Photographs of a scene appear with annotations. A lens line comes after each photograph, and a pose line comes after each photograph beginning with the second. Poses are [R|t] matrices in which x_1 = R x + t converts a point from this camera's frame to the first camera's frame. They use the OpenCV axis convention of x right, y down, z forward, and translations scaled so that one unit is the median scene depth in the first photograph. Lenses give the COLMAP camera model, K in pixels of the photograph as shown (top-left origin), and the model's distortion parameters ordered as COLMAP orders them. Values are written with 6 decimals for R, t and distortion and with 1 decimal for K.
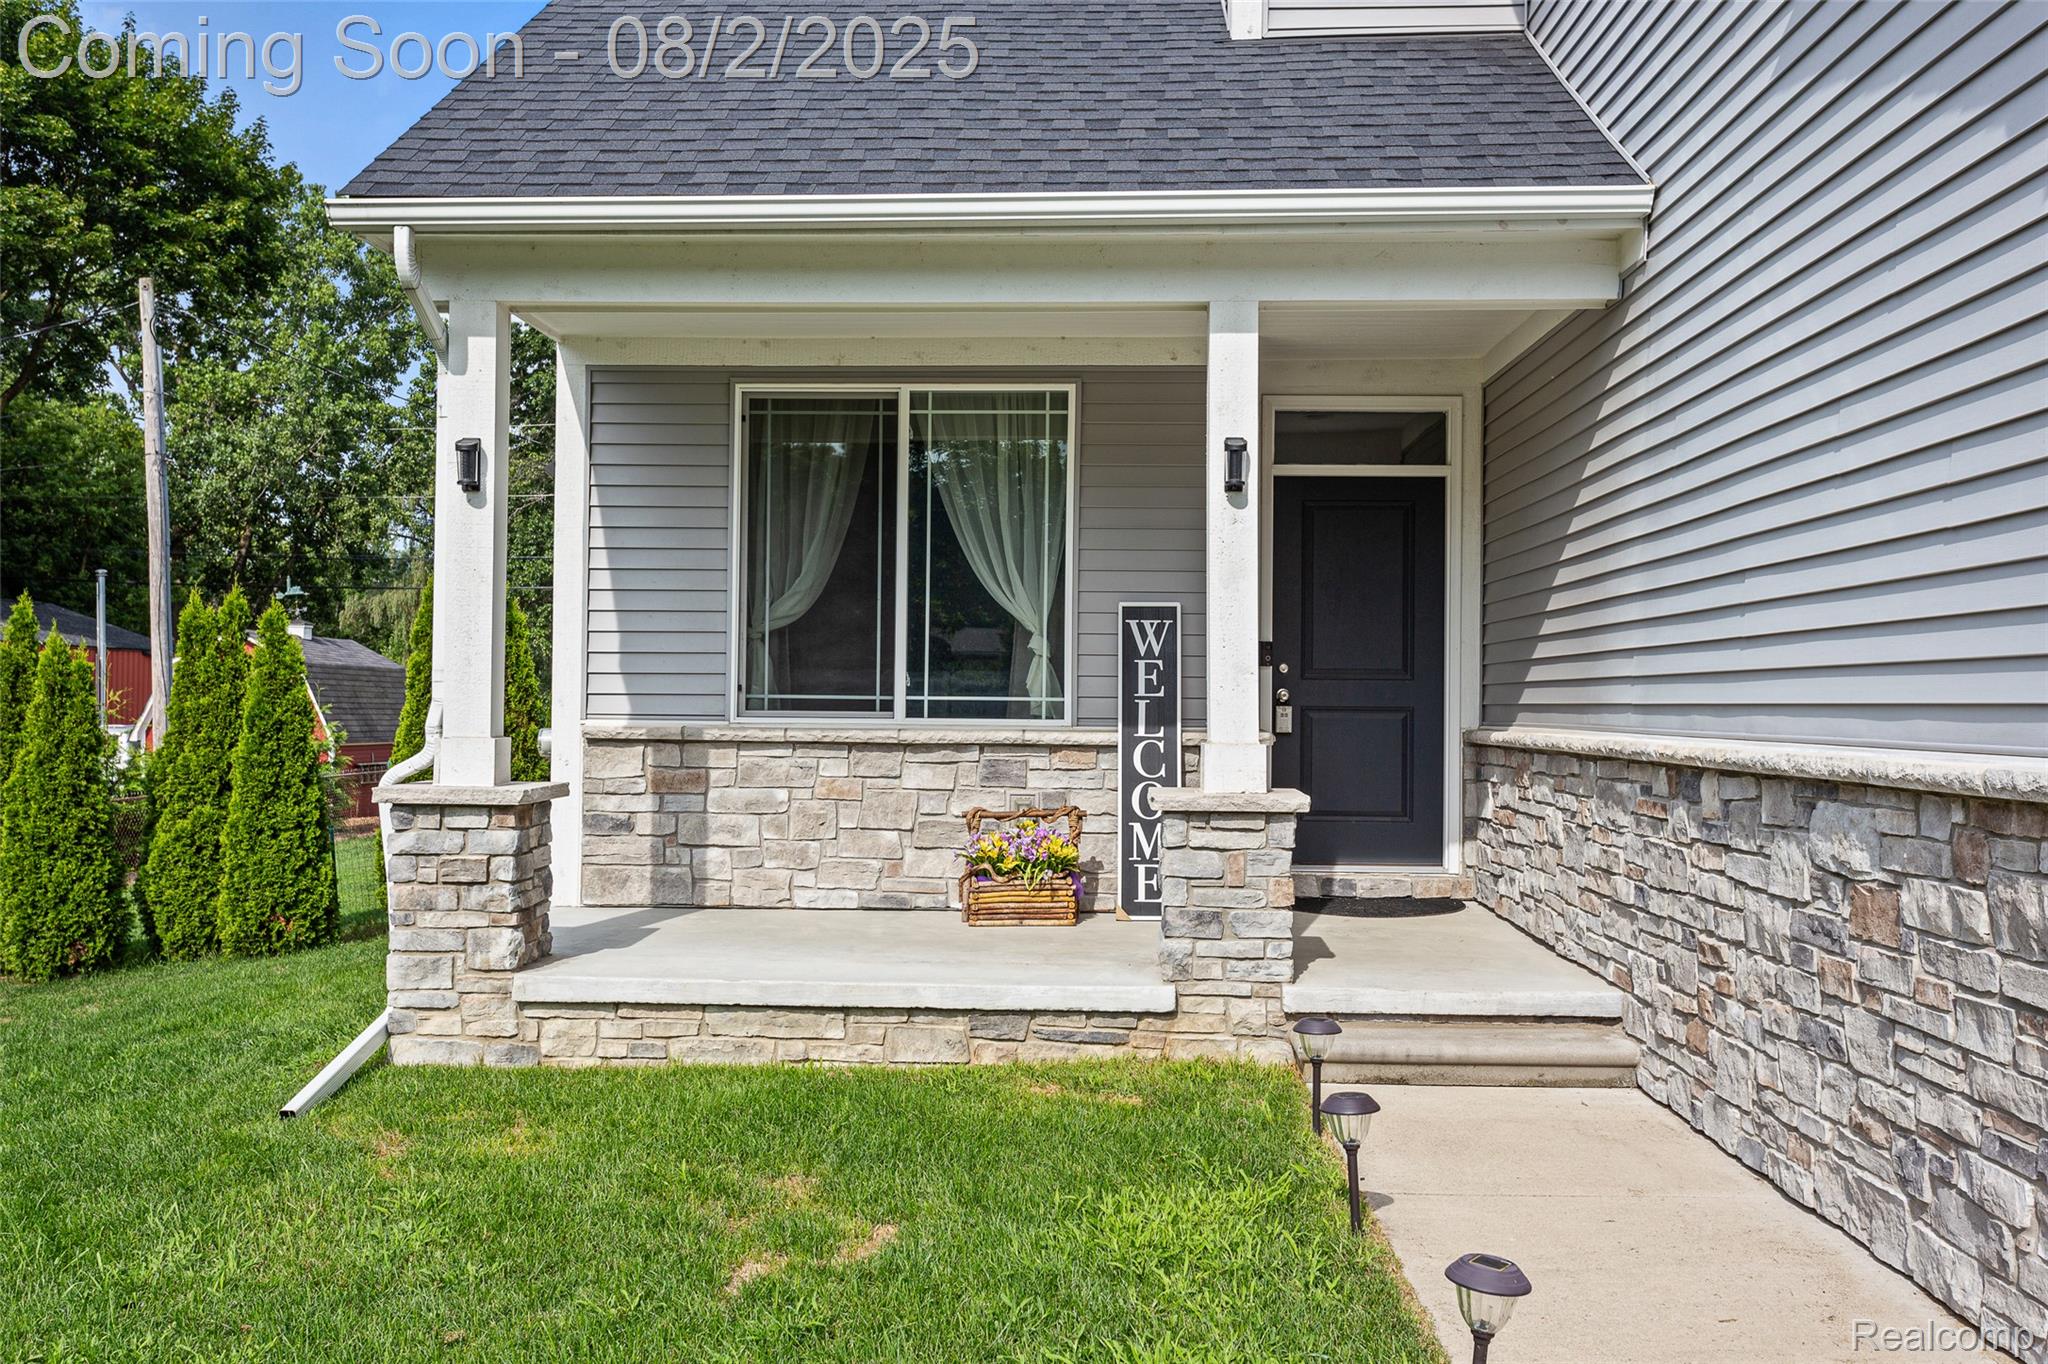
lens RADIAL K [[1828.7, 0, 1024.7], [0, 1828.7, 683.6], [0, 0, 1]] dist [-0.005271, 0.010674]
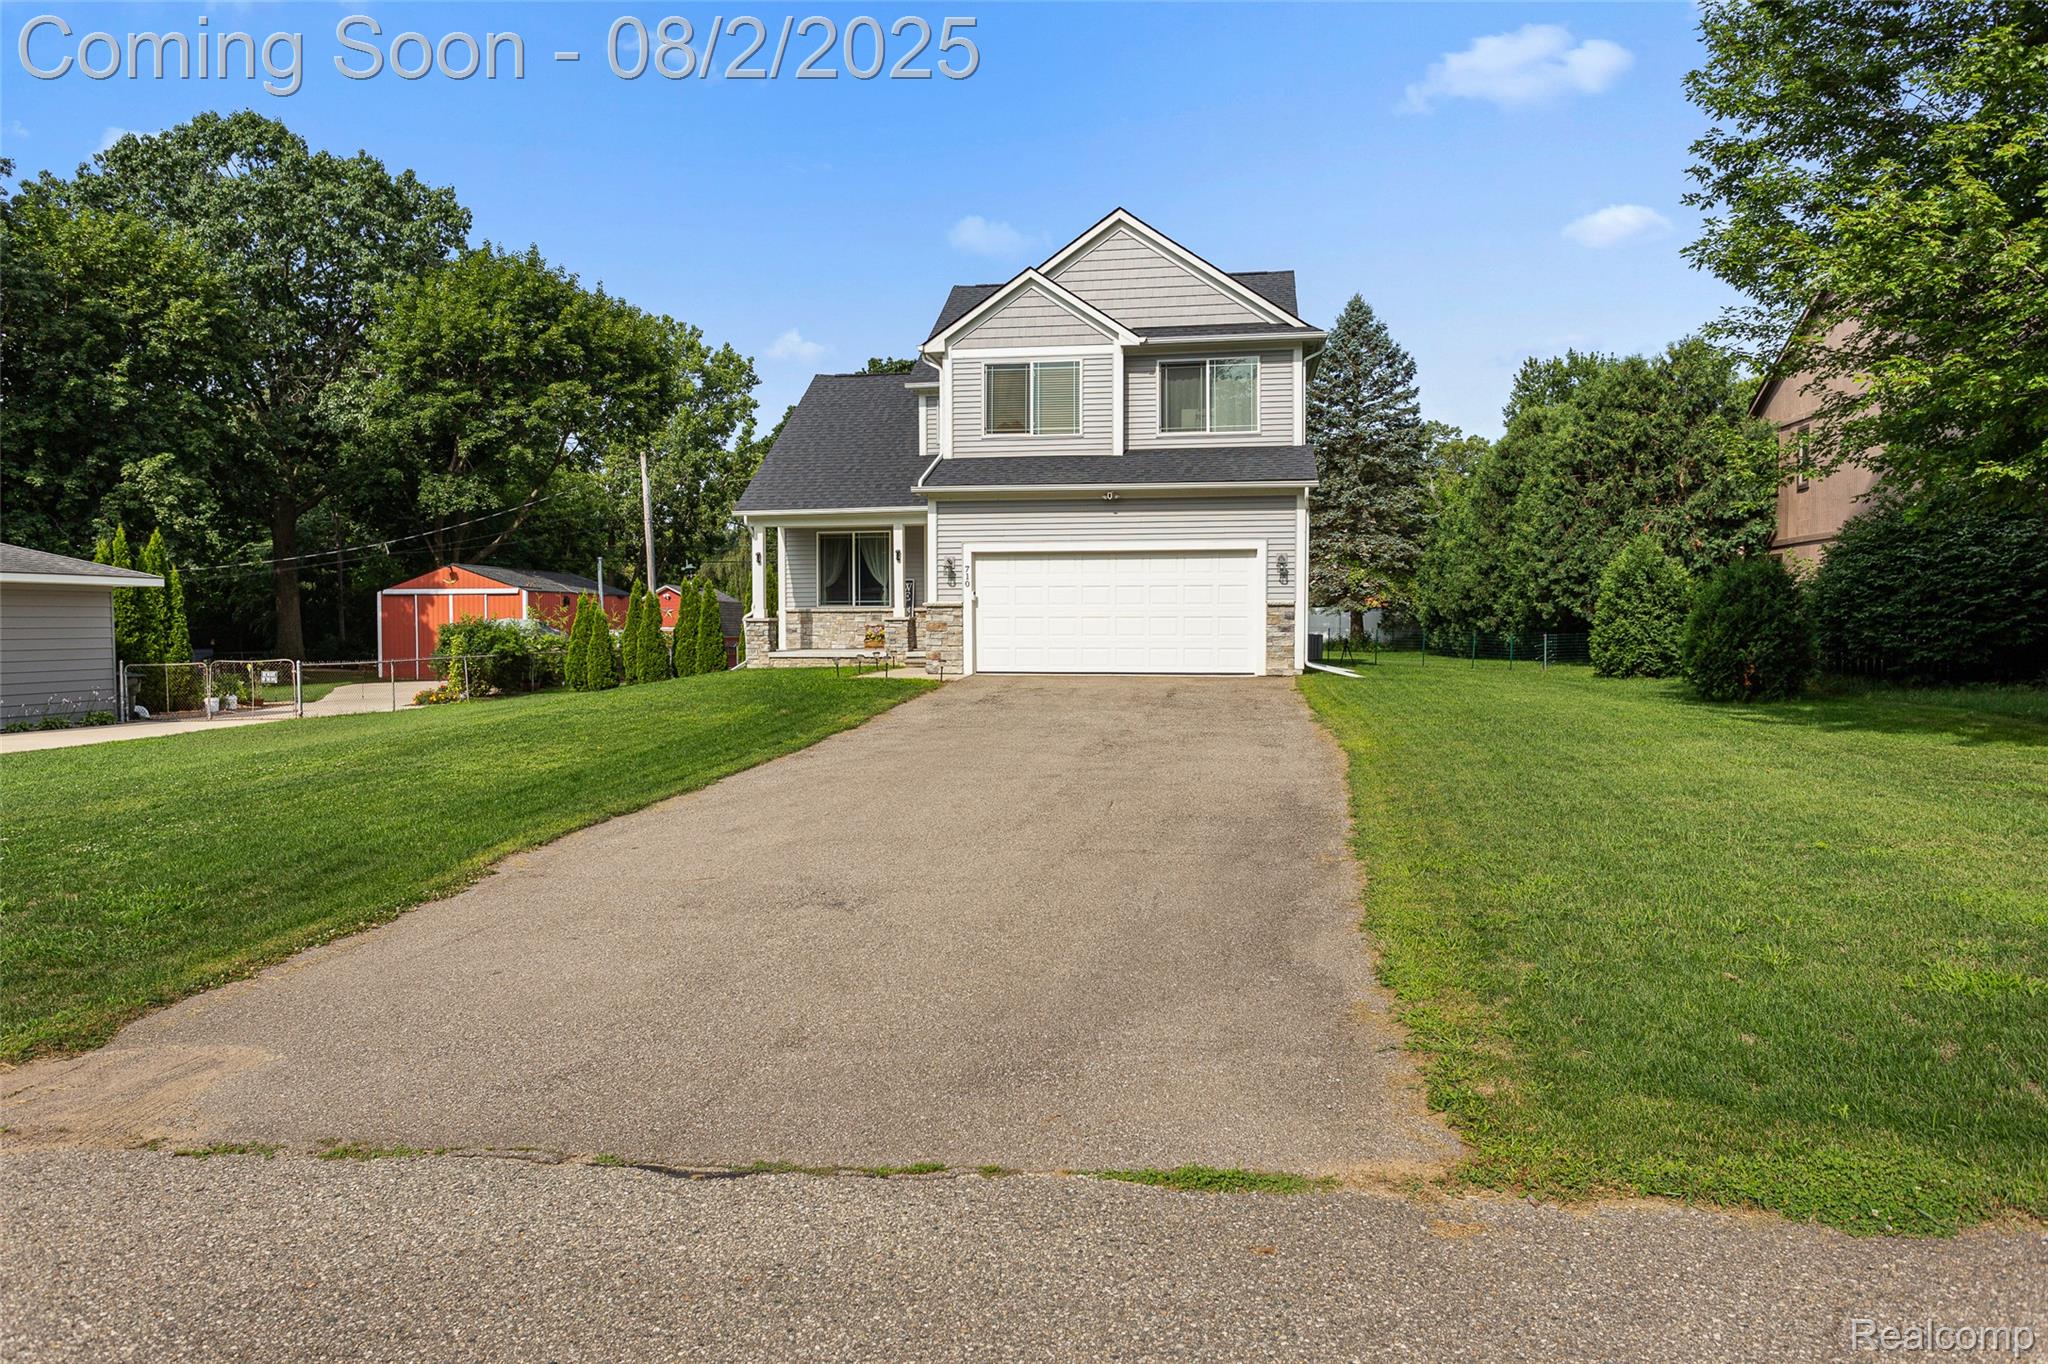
lens RADIAL K [[1419.1, 0, 1021.4], [0, 1419.1, 679.0], [0, 0, 1]] dist [-0.003212, 0.004571]
pose [[0.991846, -0.008510, -0.127156, 0.614913], [0.014348, 0.998881, 0.045072, 0.036538], [0.126630, -0.046529, 0.990858, -1.895205]]
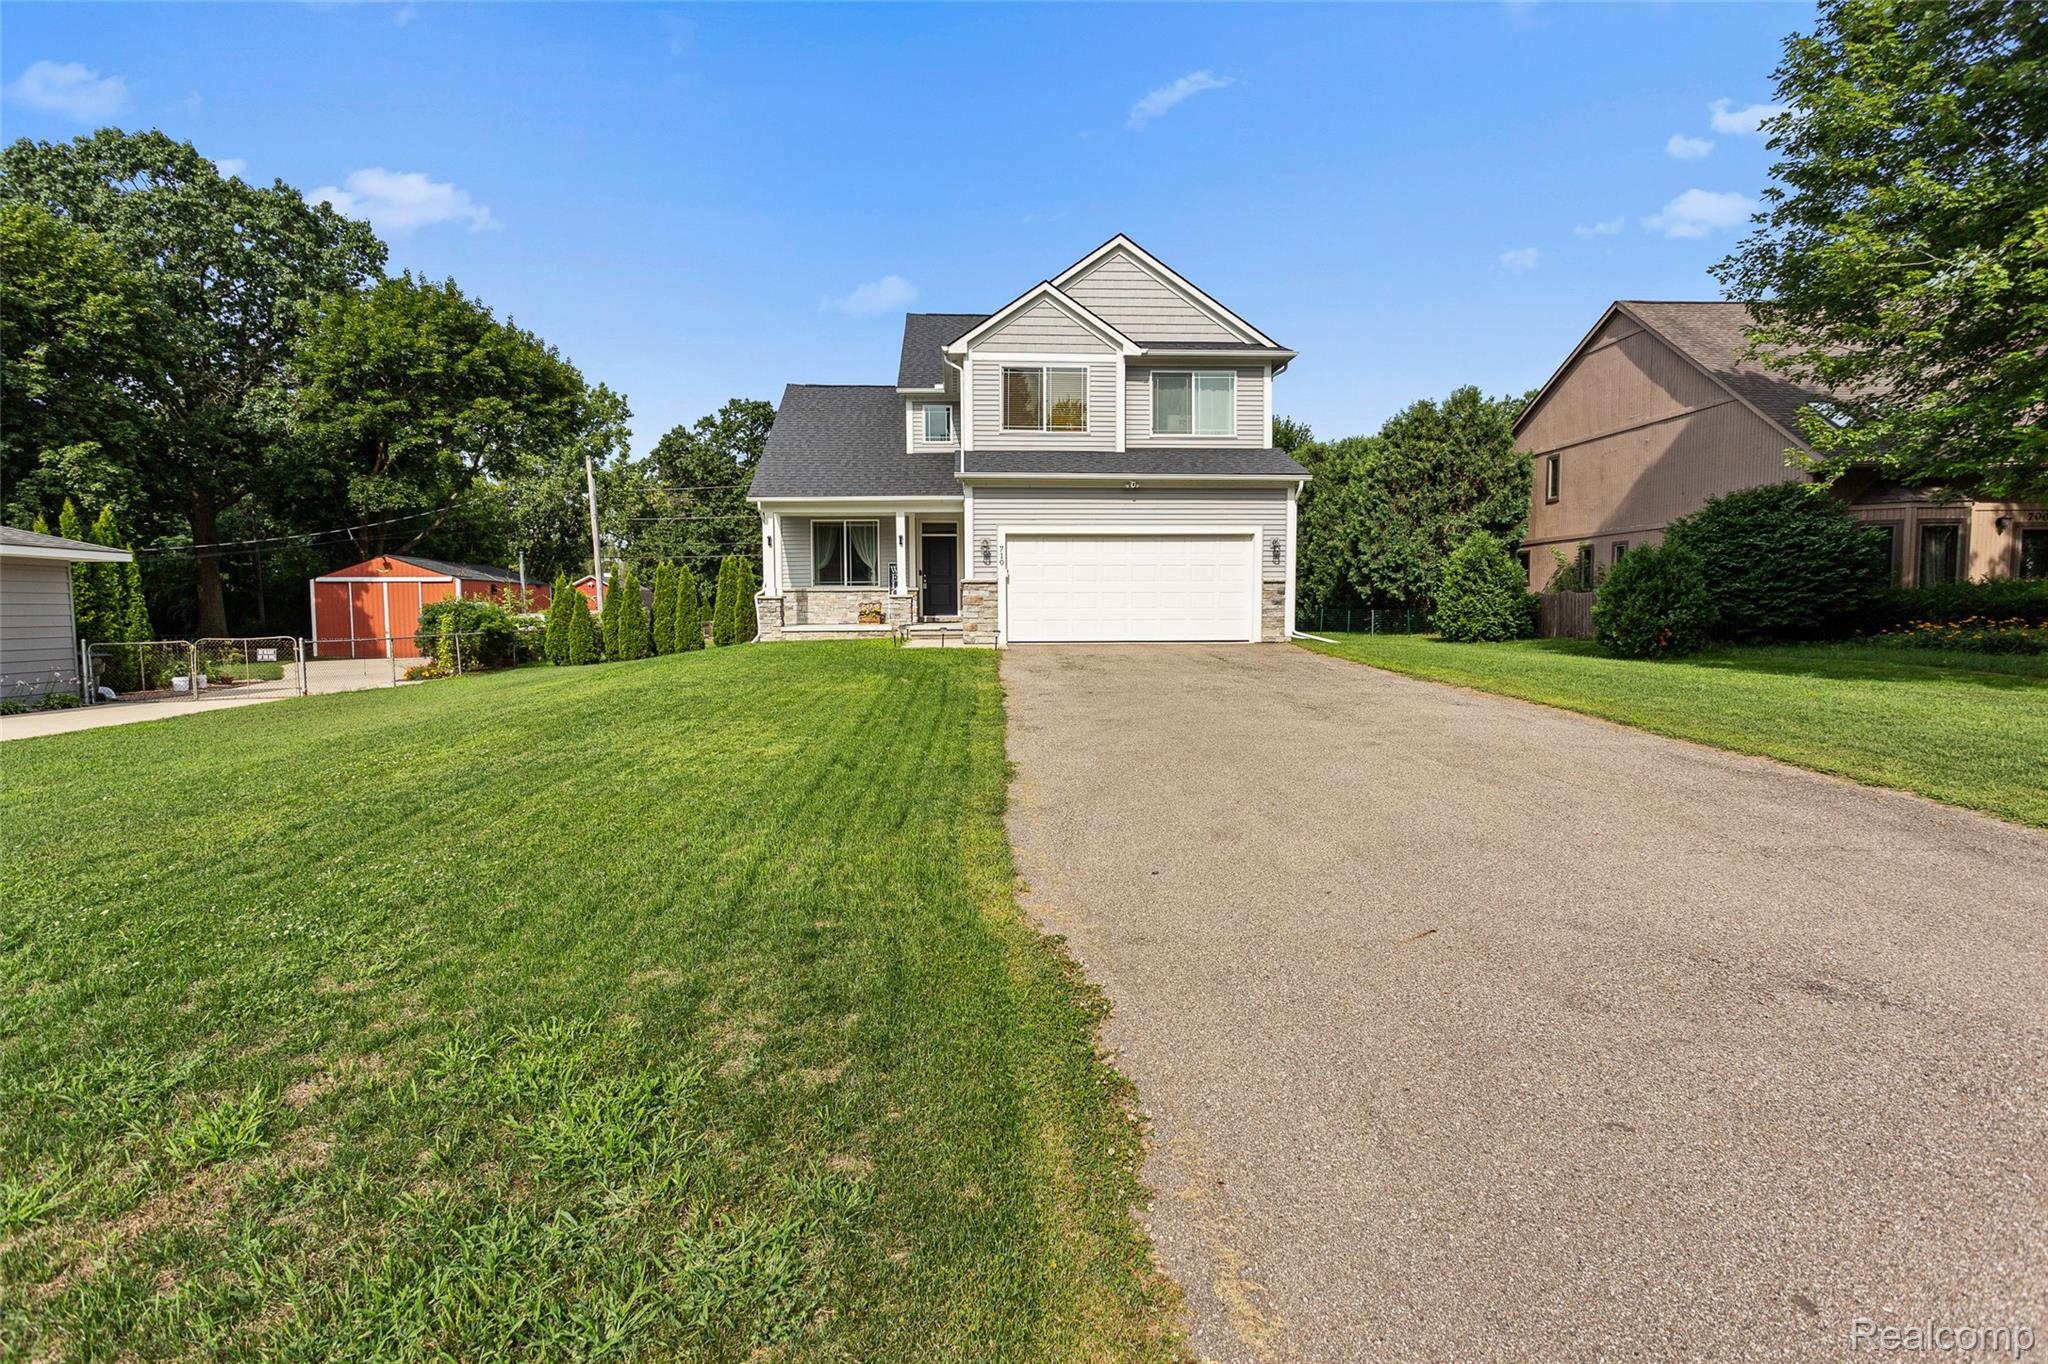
lens RADIAL K [[1006.4, 0, 1031.8], [0, 1006.4, 677.5], [0, 0, 1]] dist [0.003574, -0.000855]
pose [[0.994293, -0.023009, 0.104171, 0.116991], [0.015359, 0.997166, 0.073652, 0.057959], [-0.105571, -0.071631, 0.991829, -1.455236]]
